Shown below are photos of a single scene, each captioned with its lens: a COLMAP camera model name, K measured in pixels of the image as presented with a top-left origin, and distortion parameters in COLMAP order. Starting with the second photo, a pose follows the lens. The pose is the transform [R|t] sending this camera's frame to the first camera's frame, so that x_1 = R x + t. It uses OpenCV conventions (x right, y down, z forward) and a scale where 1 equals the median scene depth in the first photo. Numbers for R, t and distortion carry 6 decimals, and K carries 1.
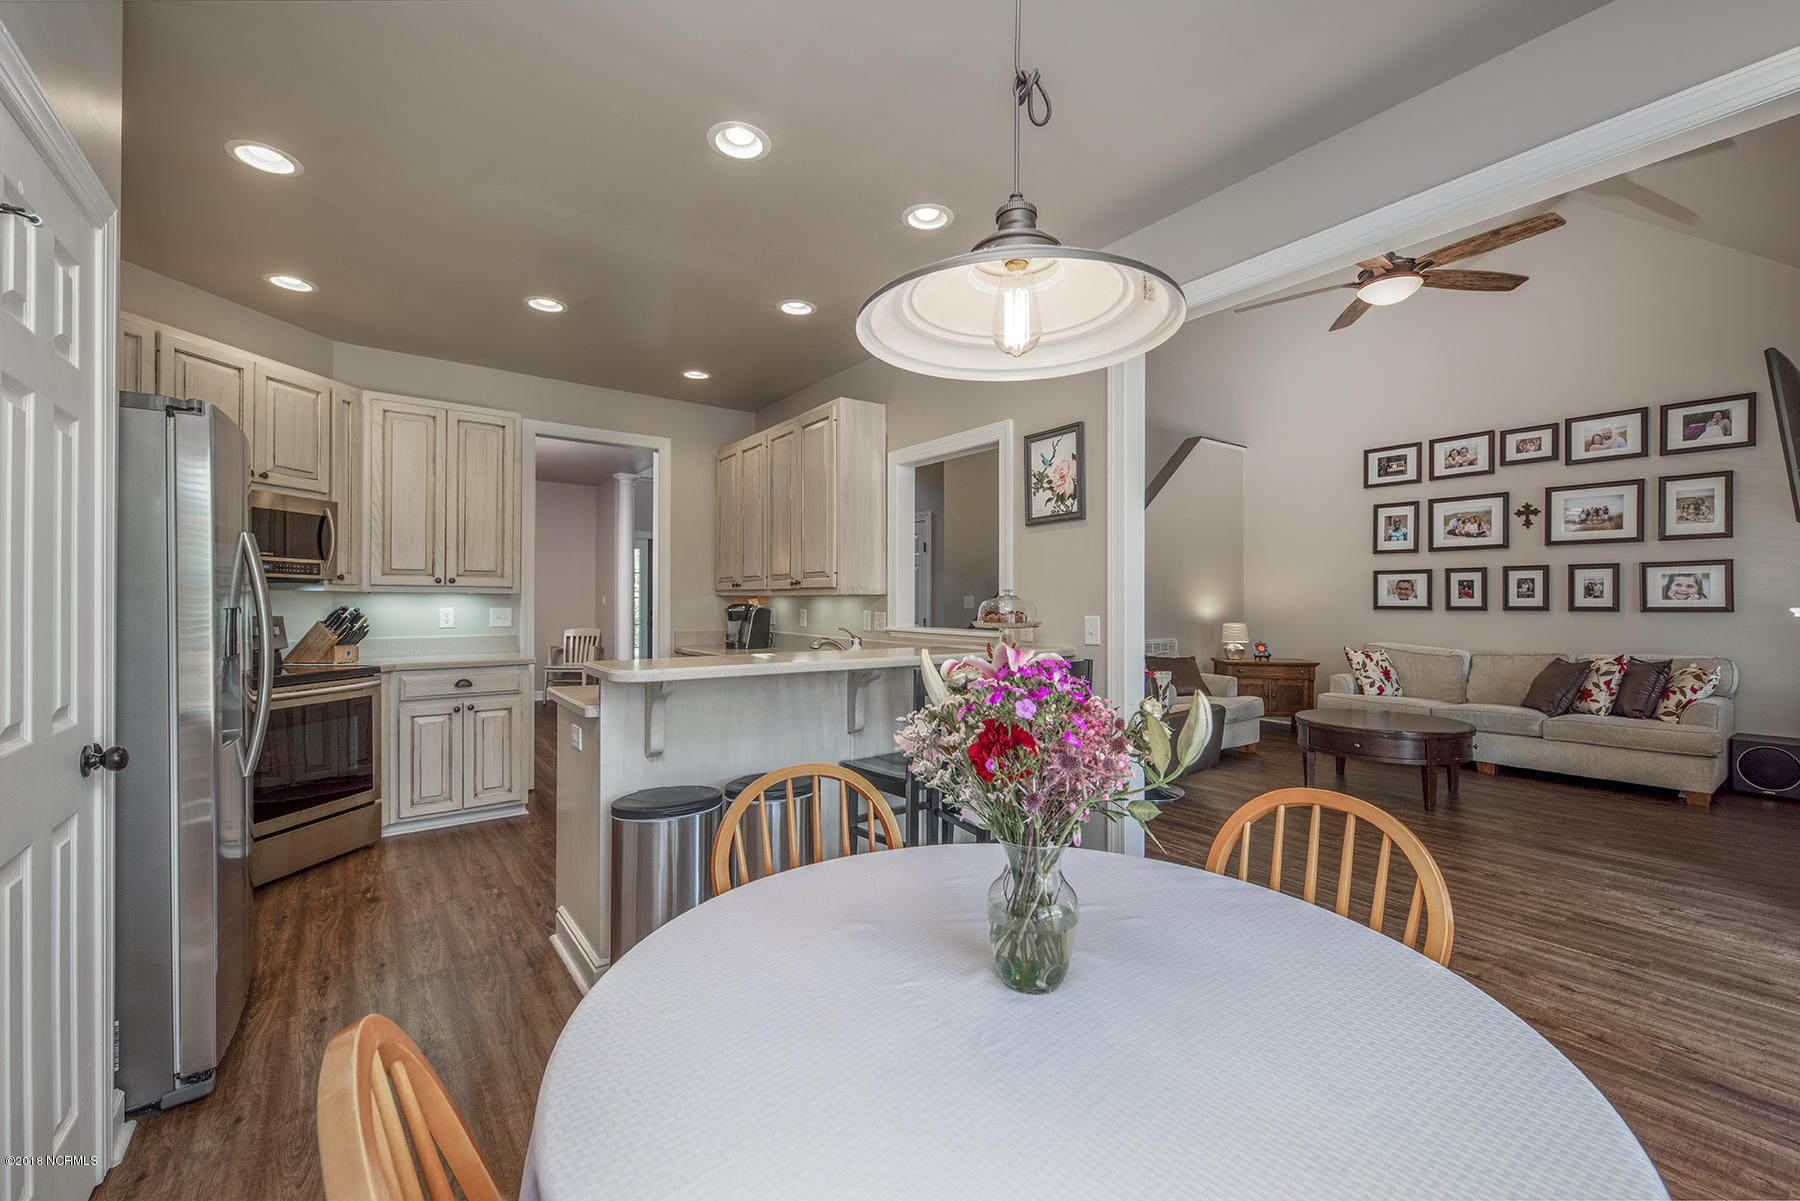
lens RADIAL K [[771.3, 0, 916.5], [0, 771.3, 602.3], [0, 0, 1]] dist [-0.000411, -0.000128]
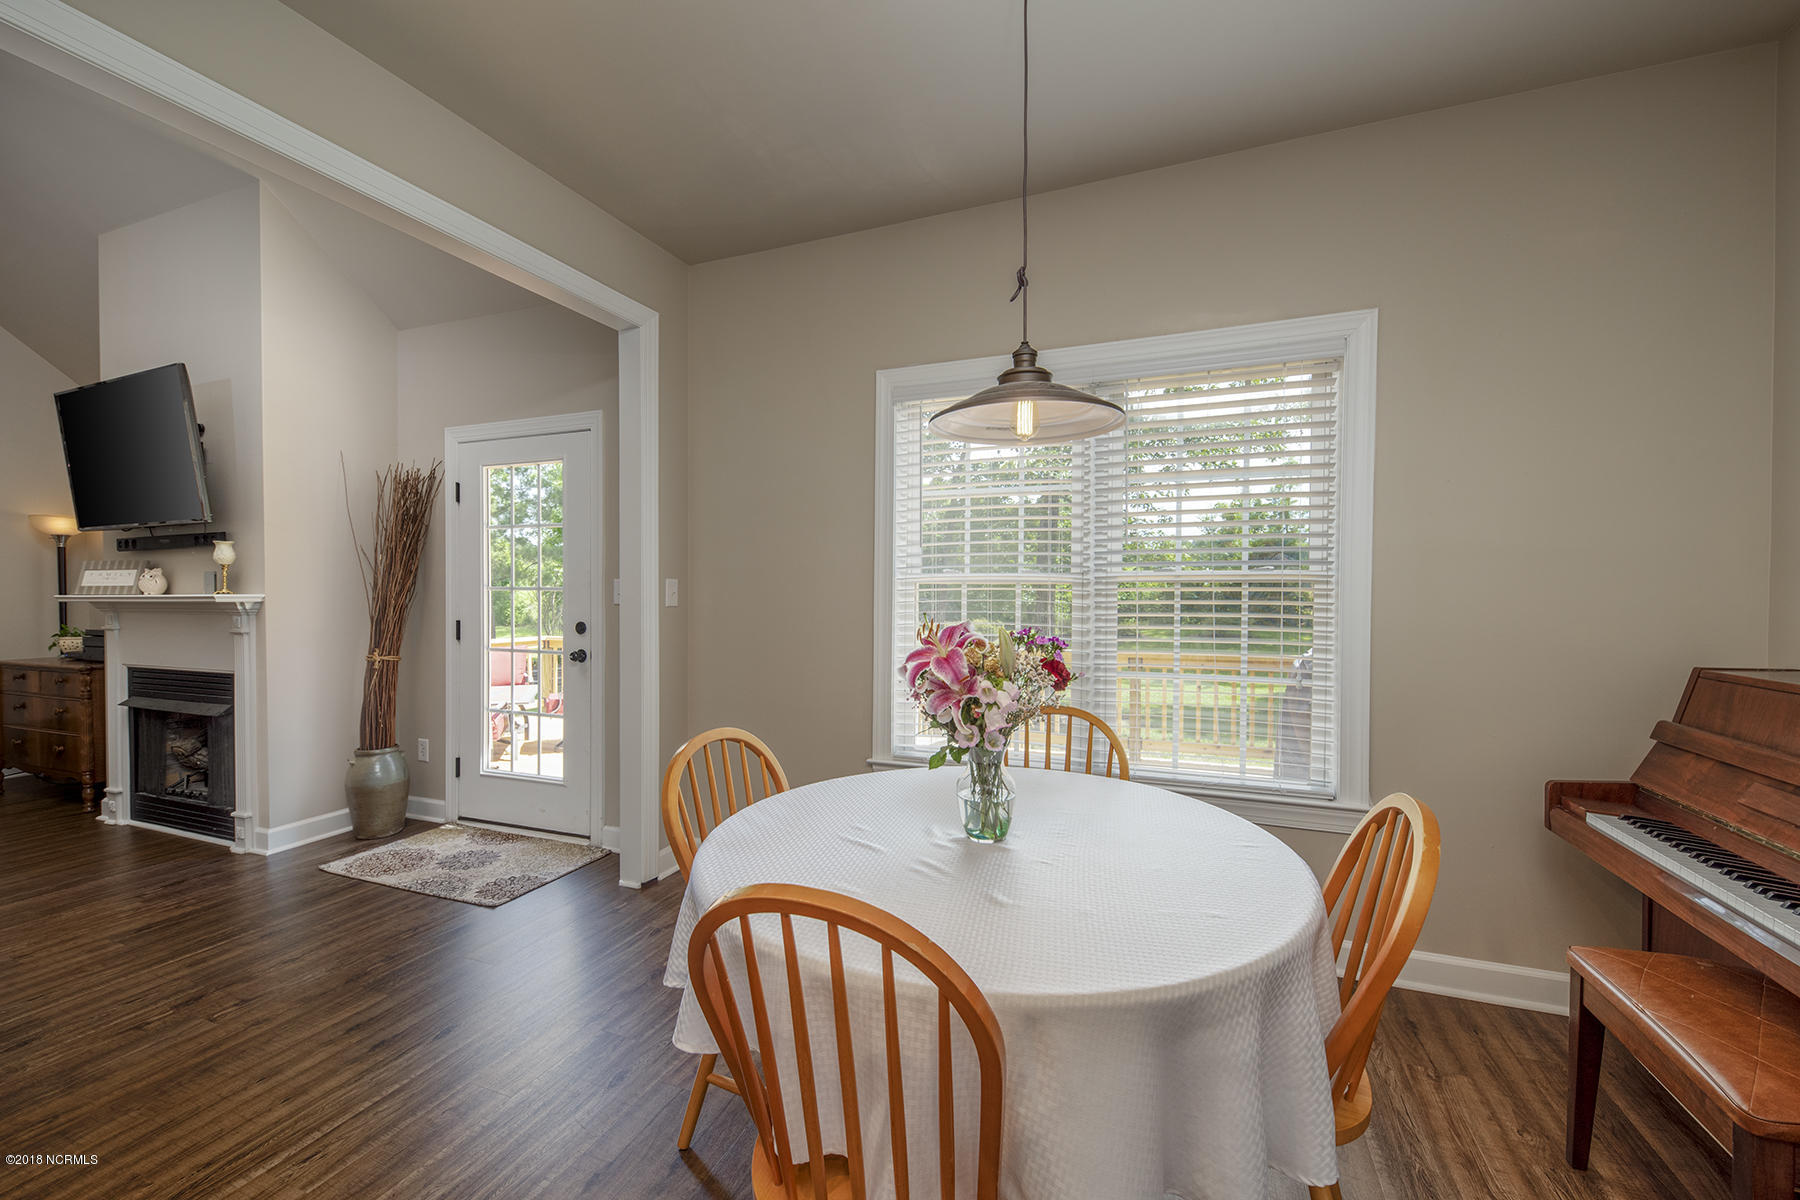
lens RADIAL K [[728.2, 0, 900.0], [0, 728.2, 600.0], [0, 0, 1]] dist [-0.000721, -0.000157]
pose [[-0.542916, -0.010900, 0.839716, -0.188500], [-0.001241, 0.999925, 0.012178, 0.000505], [-0.839786, 0.005569, -0.542889, 0.374800]]
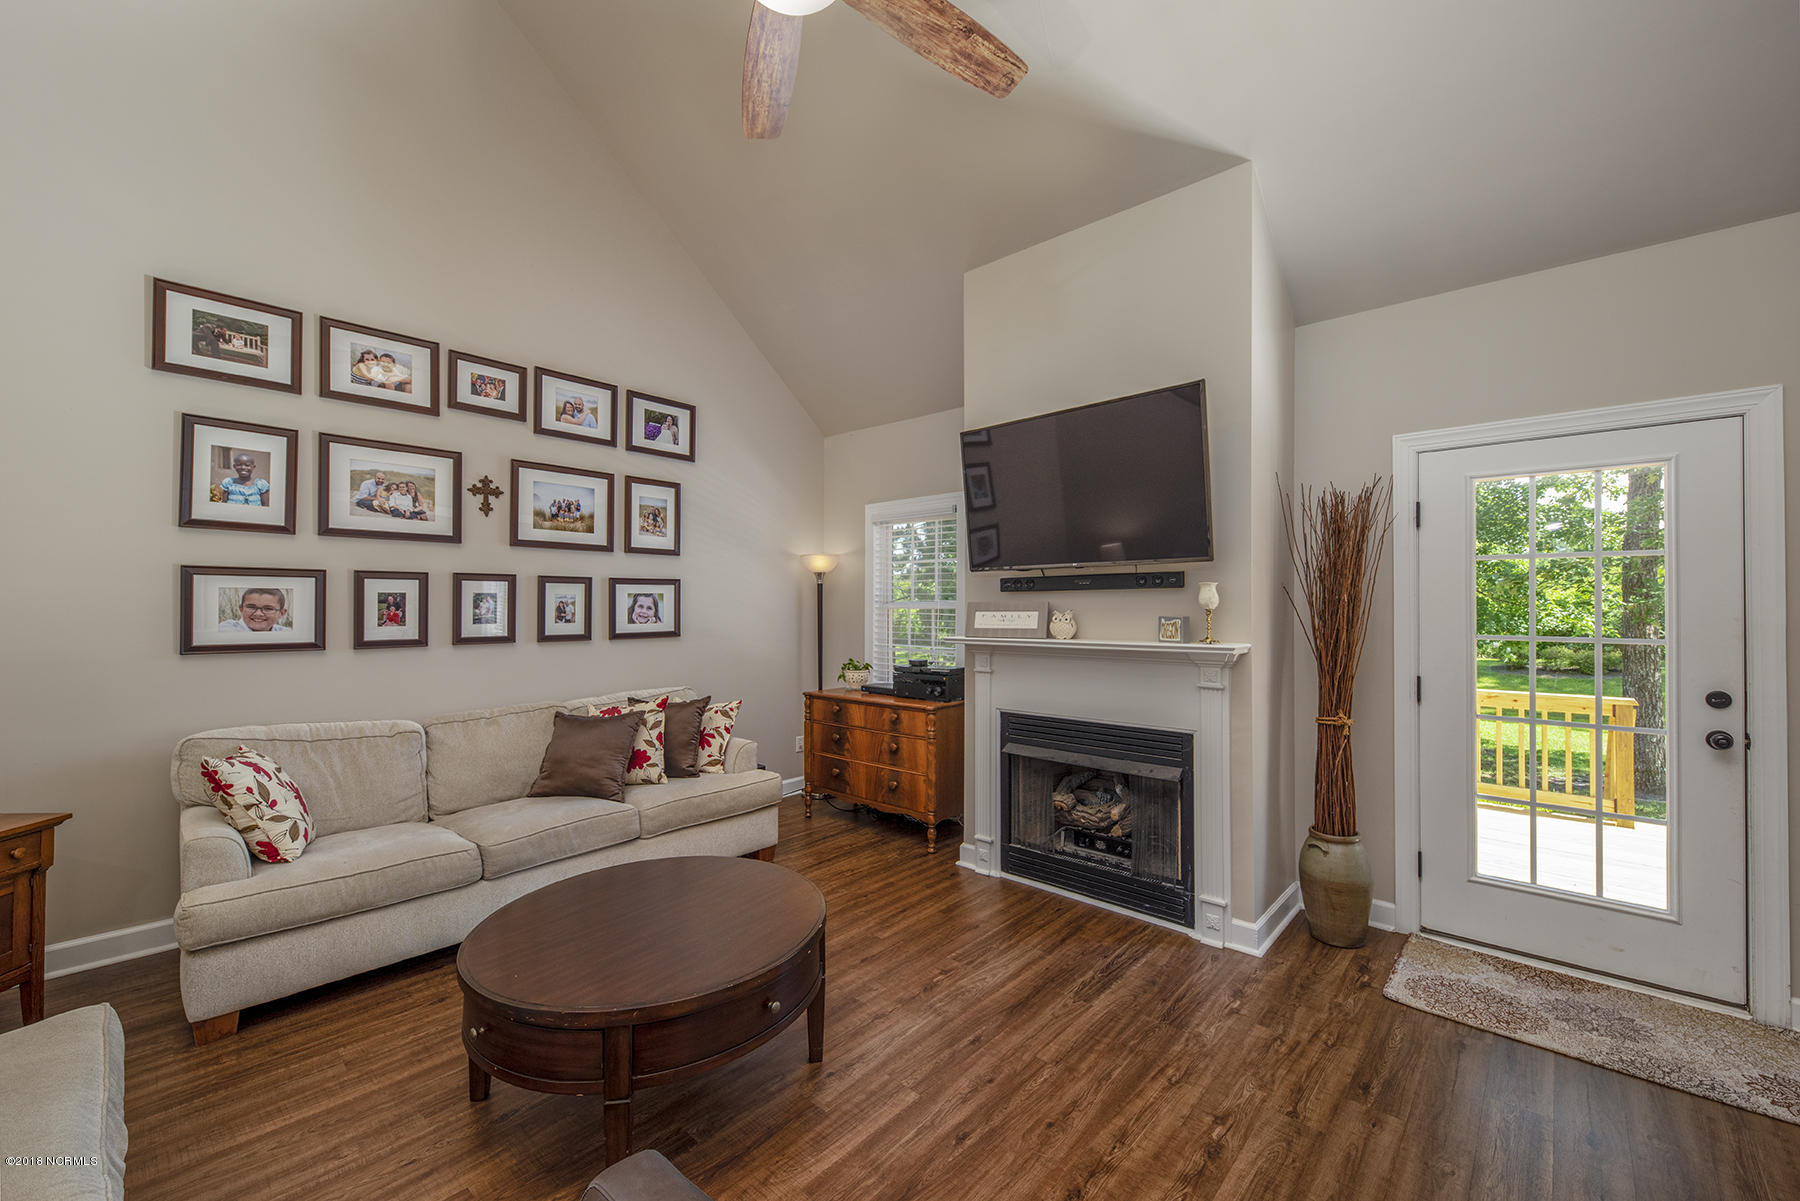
lens RADIAL K [[717.5, 0, 846.8], [0, 717.5, 600.5], [0, 0, 1]] dist [0.000338, -0.000173]
pose [[-0.178494, 0.003919, 0.983933, 0.157640], [-0.002055, 0.999988, -0.004355, -0.024292], [-0.983939, -0.002799, -0.178484, 0.857075]]
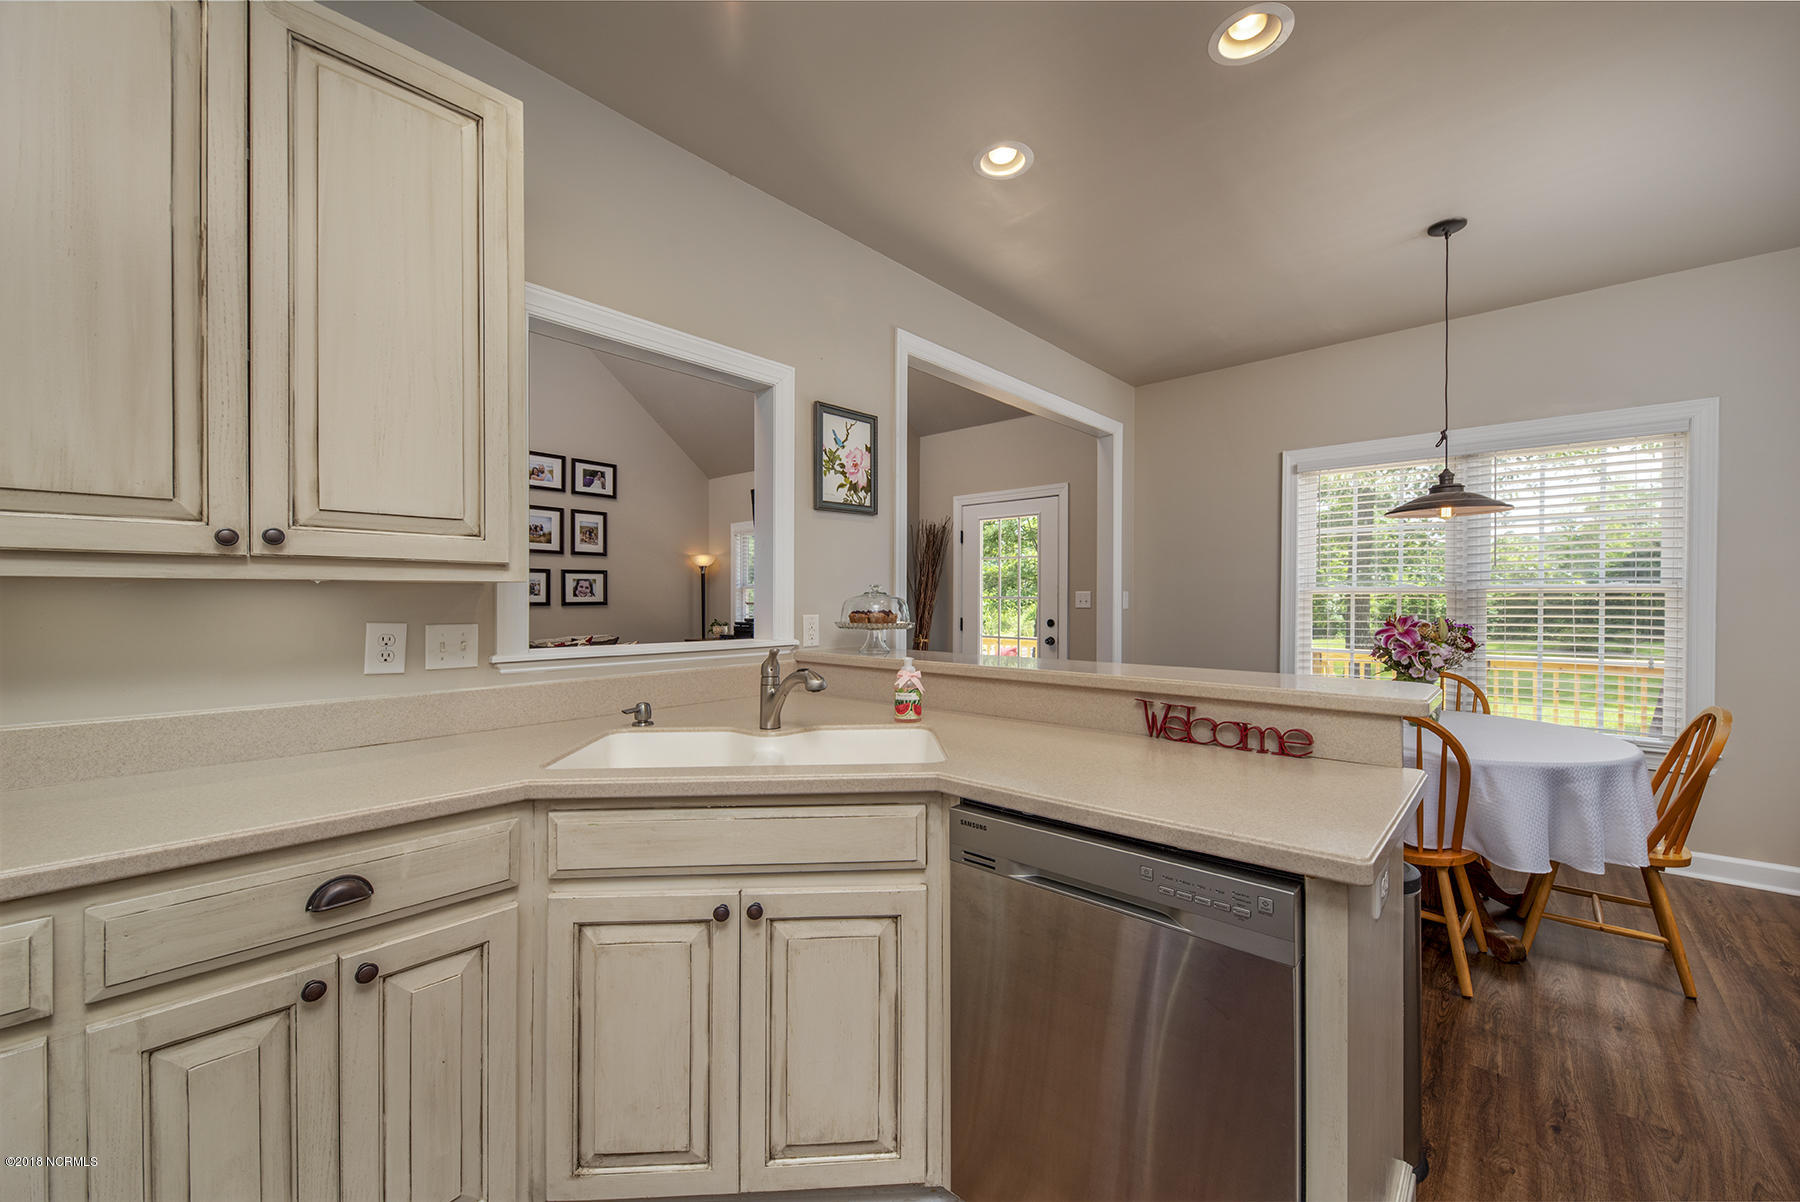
lens RADIAL K [[717.0, 0, 879.1], [0, 717.0, 604.7], [0, 0, 1]] dist [0.000264, 0.000024]
pose [[-0.209639, -0.008445, 0.977742, -0.400461], [-0.000001, 0.999963, 0.008636, -0.000368], [-0.977779, 0.001809, -0.209631, 0.690246]]
